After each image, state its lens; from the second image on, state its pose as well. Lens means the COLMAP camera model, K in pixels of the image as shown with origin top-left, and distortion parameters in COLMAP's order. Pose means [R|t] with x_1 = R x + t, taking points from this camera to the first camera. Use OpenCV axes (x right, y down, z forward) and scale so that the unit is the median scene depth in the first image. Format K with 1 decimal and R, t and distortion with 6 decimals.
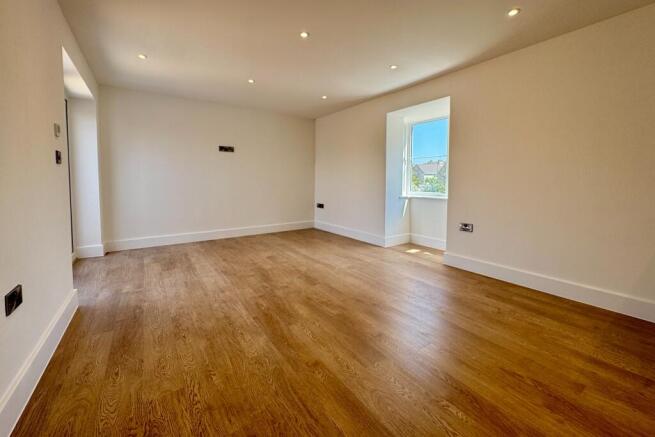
lens RADIAL K [[260.3, 0, 327.4], [0, 260.3, 195.0], [0, 0, 1]] dist [-0.000126, -0.000040]
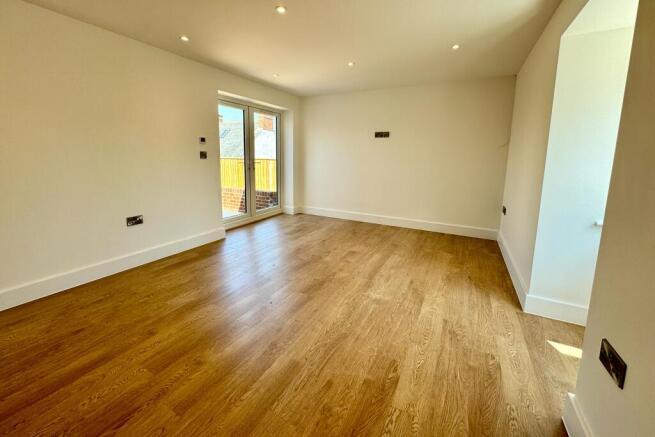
lens RADIAL K [[262.1, 0, 327.0], [0, 262.1, 189.2], [0, 0, 1]] dist [0.000460, -0.000058]
pose [[0.451980, 0.118064, -0.884180, 1.182370], [-0.064550, 0.992933, 0.099589, -0.164626], [0.889689, 0.012061, 0.456407, 1.044234]]
